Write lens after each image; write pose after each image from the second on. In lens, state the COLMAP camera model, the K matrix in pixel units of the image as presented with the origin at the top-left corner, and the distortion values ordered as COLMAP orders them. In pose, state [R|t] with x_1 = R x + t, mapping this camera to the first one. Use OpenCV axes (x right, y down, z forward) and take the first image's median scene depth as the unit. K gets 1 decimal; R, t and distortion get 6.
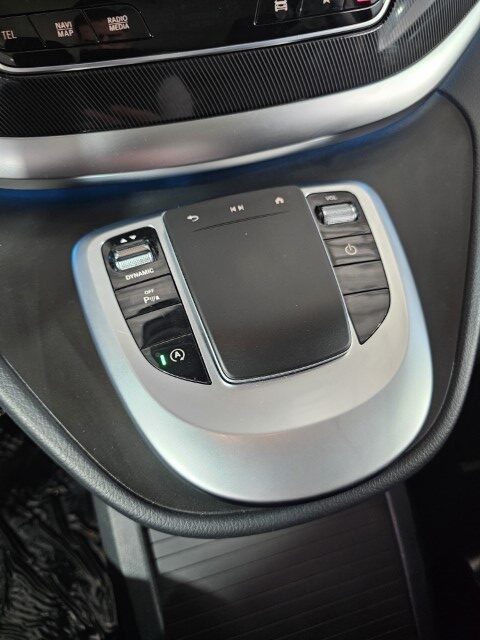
lens RADIAL K [[439.9, 0, 237.9], [0, 439.9, 318.8], [0, 0, 1]] dist [0.035512, -0.029879]
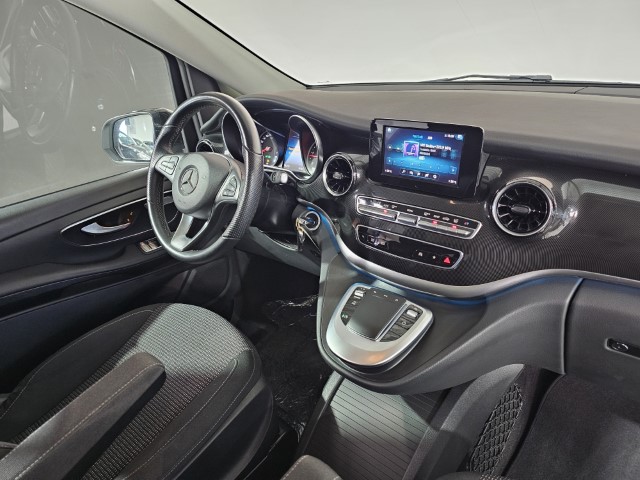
lens RADIAL K [[439.9, 0, 319.0], [0, 439.9, 241.2], [0, 0, 1]] dist [0.035512, -0.029879]
pose [[0.514632, 0.370225, -0.773361, 2.265431], [-0.567108, 0.823471, 0.016833, -0.362556], [0.643072, 0.429917, 0.633743, -1.746252]]
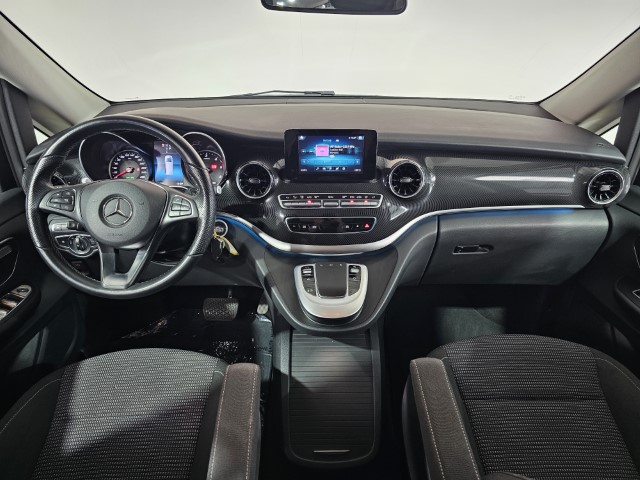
lens RADIAL K [[439.9, 0, 319.0], [0, 439.9, 239.9], [0, 0, 1]] dist [0.035512, -0.029879]
pose [[0.961423, 0.156816, -0.225999, 0.846897], [-0.220456, 0.930633, -0.292098, 0.848760], [0.164516, 0.330653, 0.929303, -3.272420]]
